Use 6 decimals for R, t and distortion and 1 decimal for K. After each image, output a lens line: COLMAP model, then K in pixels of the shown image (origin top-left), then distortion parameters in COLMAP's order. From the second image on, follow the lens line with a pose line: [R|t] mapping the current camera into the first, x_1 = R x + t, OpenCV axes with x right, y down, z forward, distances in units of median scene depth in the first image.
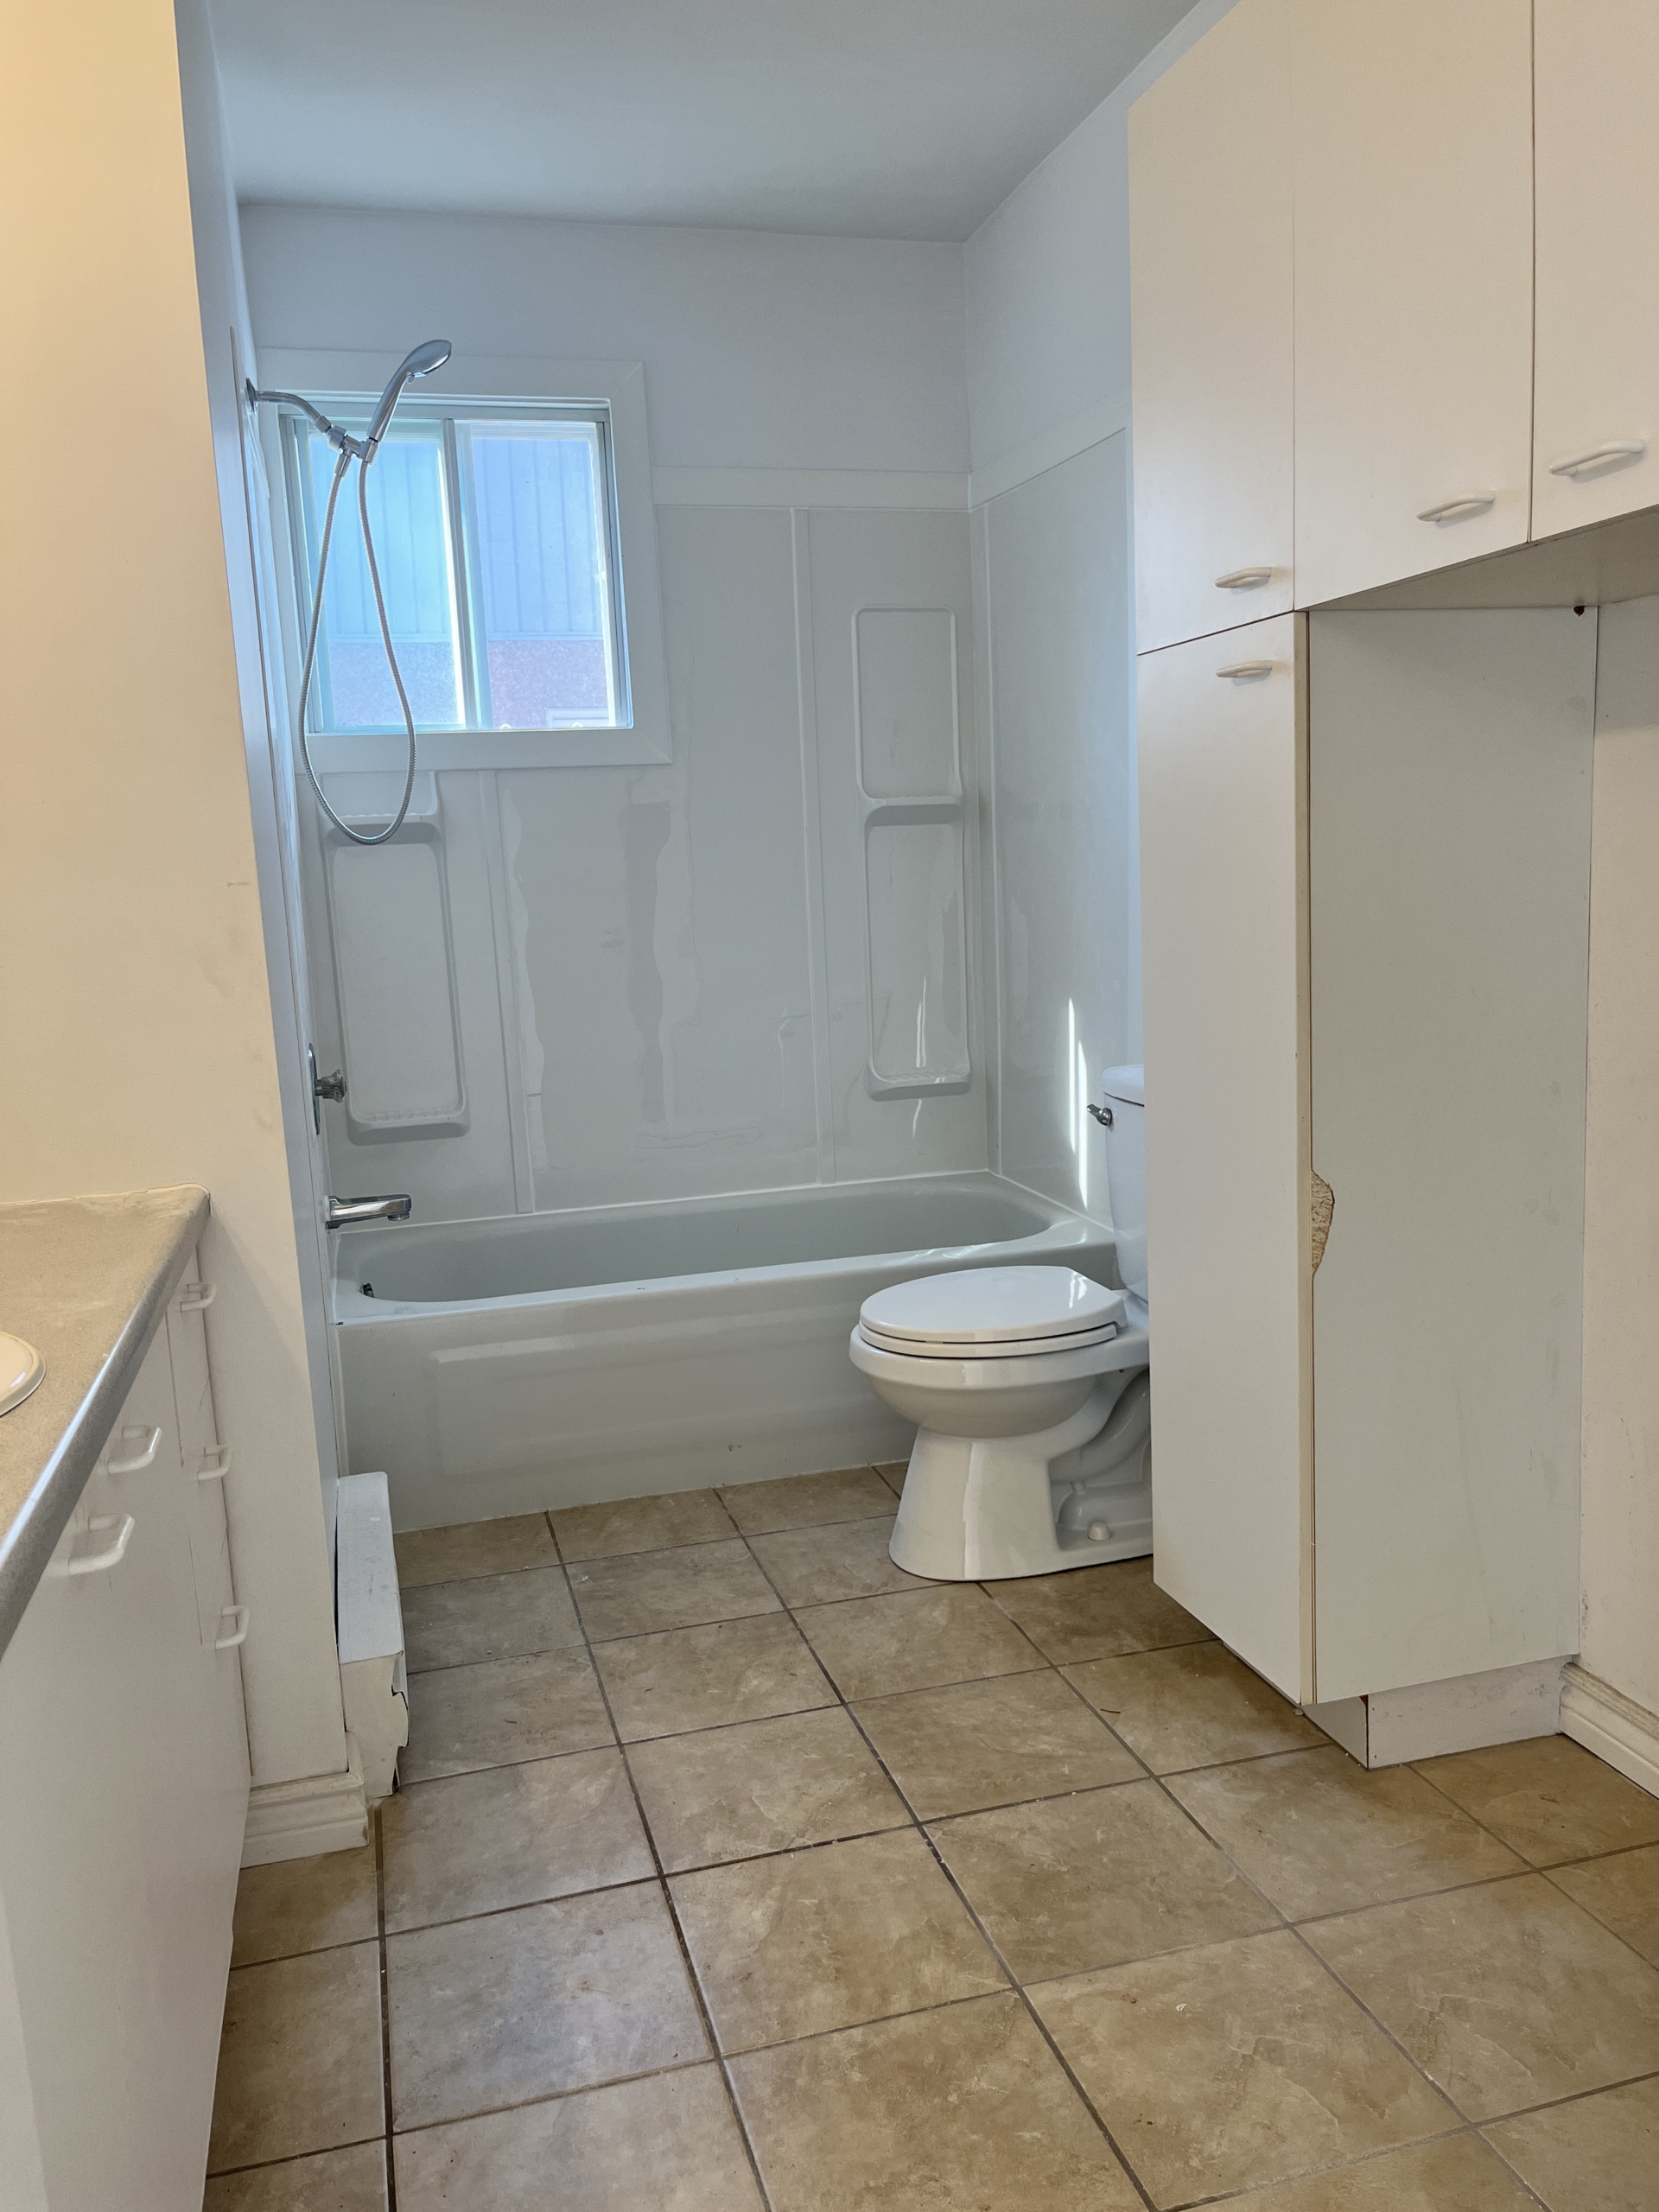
lens RADIAL K [[1660.3, 0, 829.5], [0, 1660.3, 1106.0], [0, 0, 1]] dist [0.063533, -0.088129]
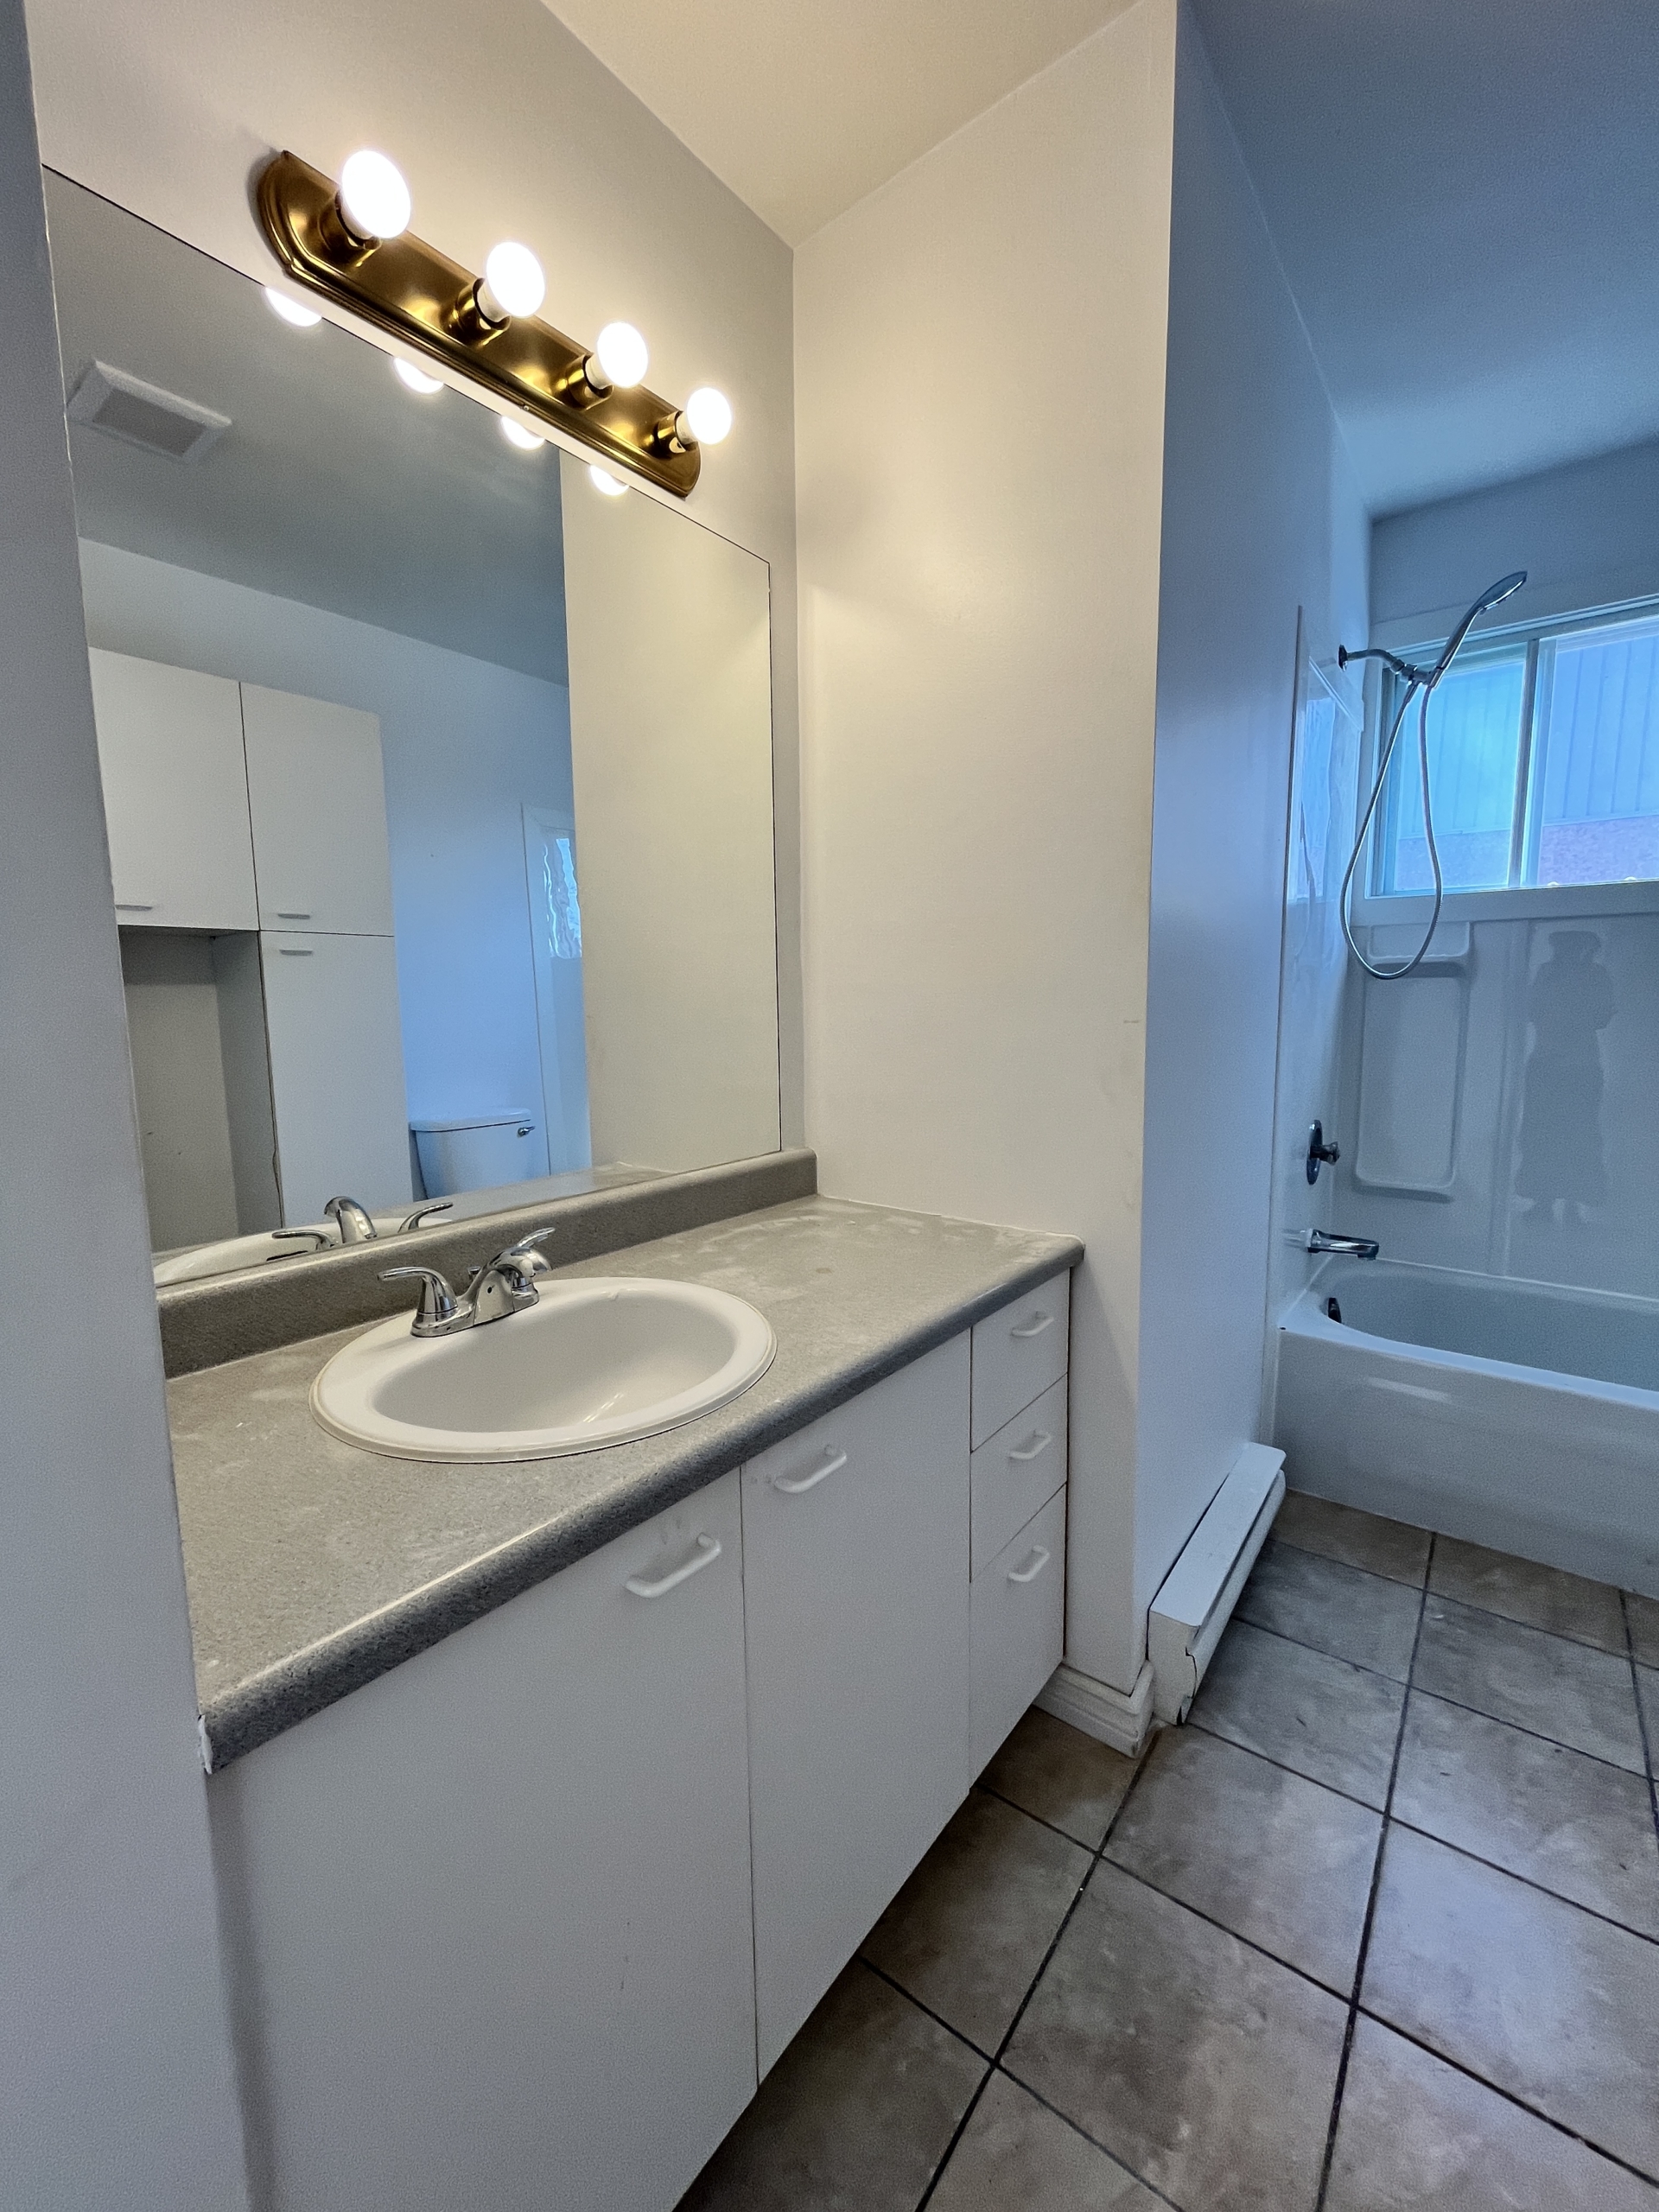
lens RADIAL K [[895.5, 0, 824.9], [0, 895.5, 1109.6], [0, 0, 1]] dist [-0.002184, -0.000653]
pose [[0.593240, 0.137970, -0.793115, 0.046648], [-0.134924, 0.988309, 0.071005, -0.054706], [0.793638, 0.064888, 0.604919, 0.273719]]
